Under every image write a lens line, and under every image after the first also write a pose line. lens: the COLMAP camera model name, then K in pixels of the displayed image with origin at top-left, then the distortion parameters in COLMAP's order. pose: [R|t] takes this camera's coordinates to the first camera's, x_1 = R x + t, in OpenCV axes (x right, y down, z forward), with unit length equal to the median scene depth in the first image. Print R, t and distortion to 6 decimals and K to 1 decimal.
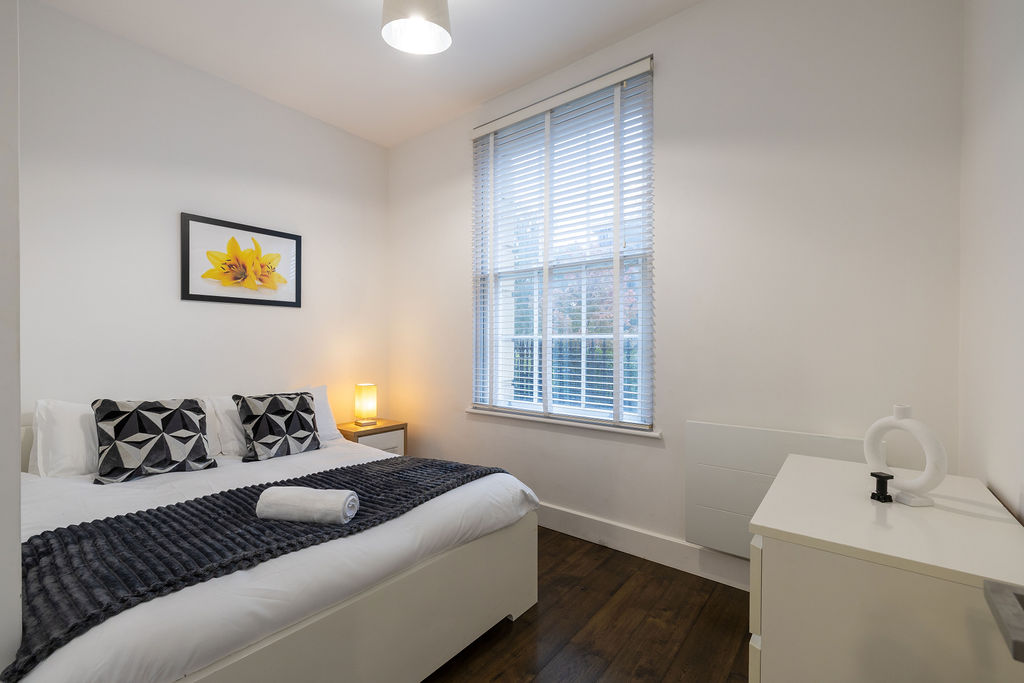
lens RADIAL K [[443.0, 0, 512.0], [0, 443.0, 341.5], [0, 0, 1]] dist [0.000726, 0.000125]
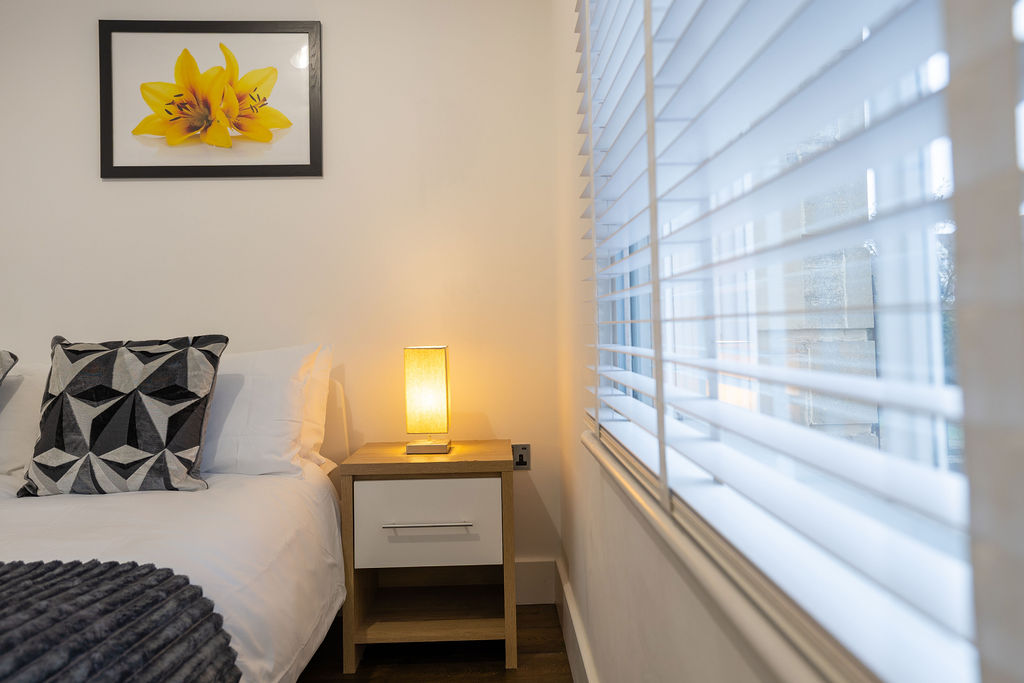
lens RADIAL K [[754.5, 0, 509.2], [0, 754.5, 289.4], [0, 0, 1]] dist [0.051506, 0.002877]
pose [[0.633639, -0.051625, -0.771905, 0.275577], [0.026236, 0.998631, -0.045252, 0.091515], [0.773184, 0.008422, 0.634126, 0.741945]]
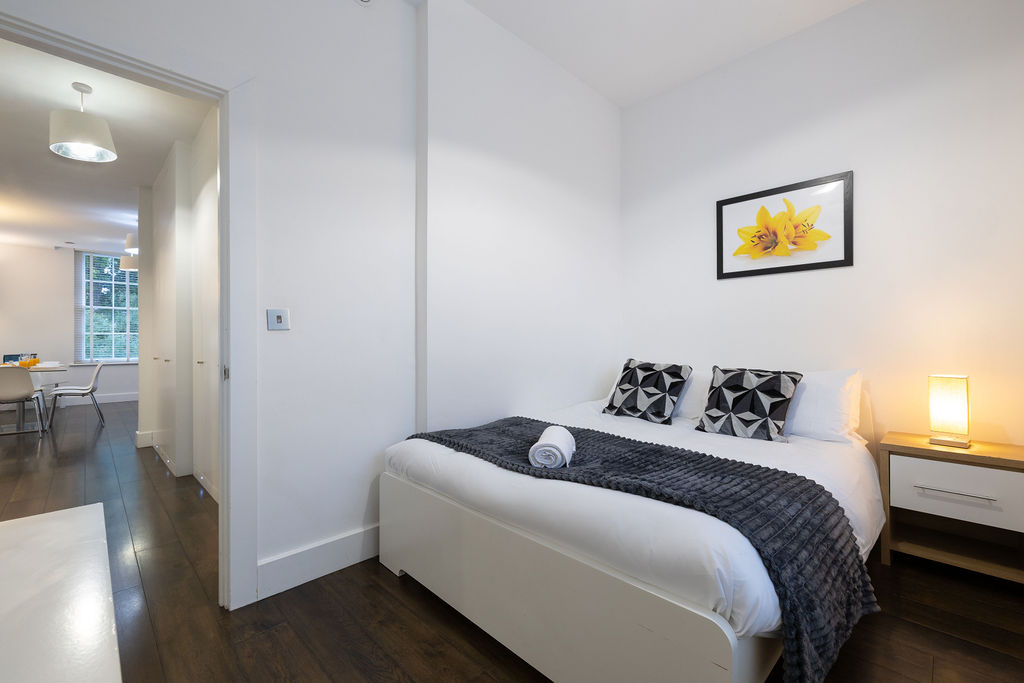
lens RADIAL K [[435.8, 0, 504.5], [0, 435.8, 338.4], [0, 0, 1]] dist [0.000675, -0.000374]
pose [[-0.142380, -0.009212, -0.989769, 0.385019], [0.009517, 0.999898, -0.010675, 0.055957], [0.989766, -0.010939, -0.142278, 0.586825]]
